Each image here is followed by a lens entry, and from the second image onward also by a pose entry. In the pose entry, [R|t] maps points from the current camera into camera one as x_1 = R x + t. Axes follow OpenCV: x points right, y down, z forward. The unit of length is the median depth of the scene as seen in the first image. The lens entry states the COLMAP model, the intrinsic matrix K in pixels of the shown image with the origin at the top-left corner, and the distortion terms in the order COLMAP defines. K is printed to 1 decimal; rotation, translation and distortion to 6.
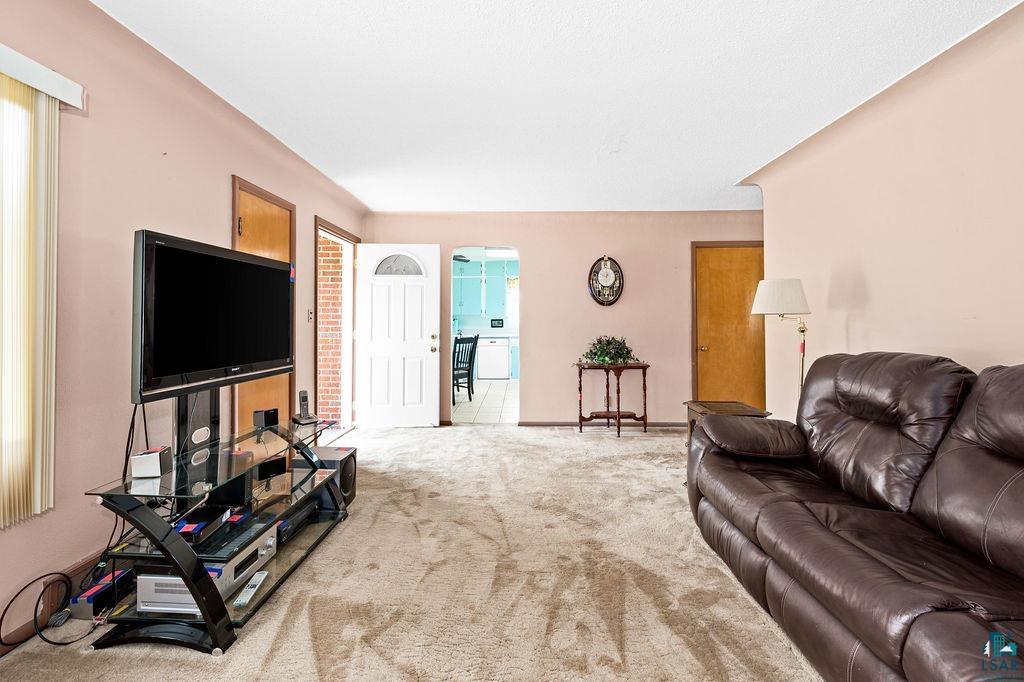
lens RADIAL K [[431.0, 0, 509.6], [0, 431.0, 314.9], [0, 0, 1]] dist [-0.000051, -0.000013]
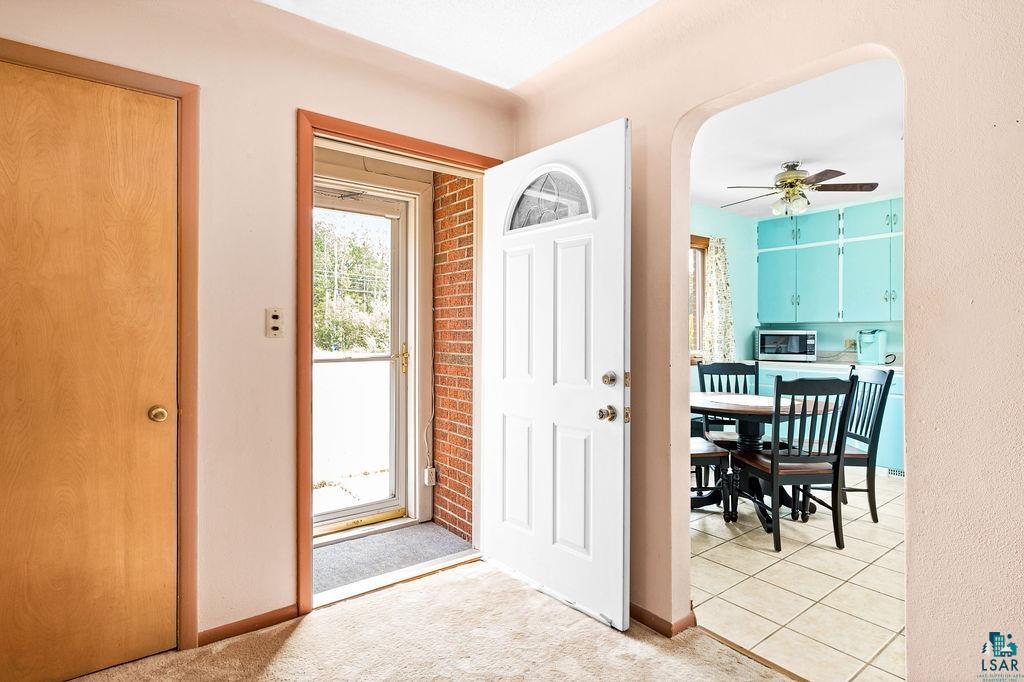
lens RADIAL K [[537.6, 0, 514.1], [0, 537.6, 334.0], [0, 0, 1]] dist [-0.000834, -0.000467]
pose [[0.633043, -0.000091, -0.774117, 0.119552], [0.010324, 0.999912, 0.008326, 0.008722], [0.774048, -0.013263, 0.632988, 0.637977]]
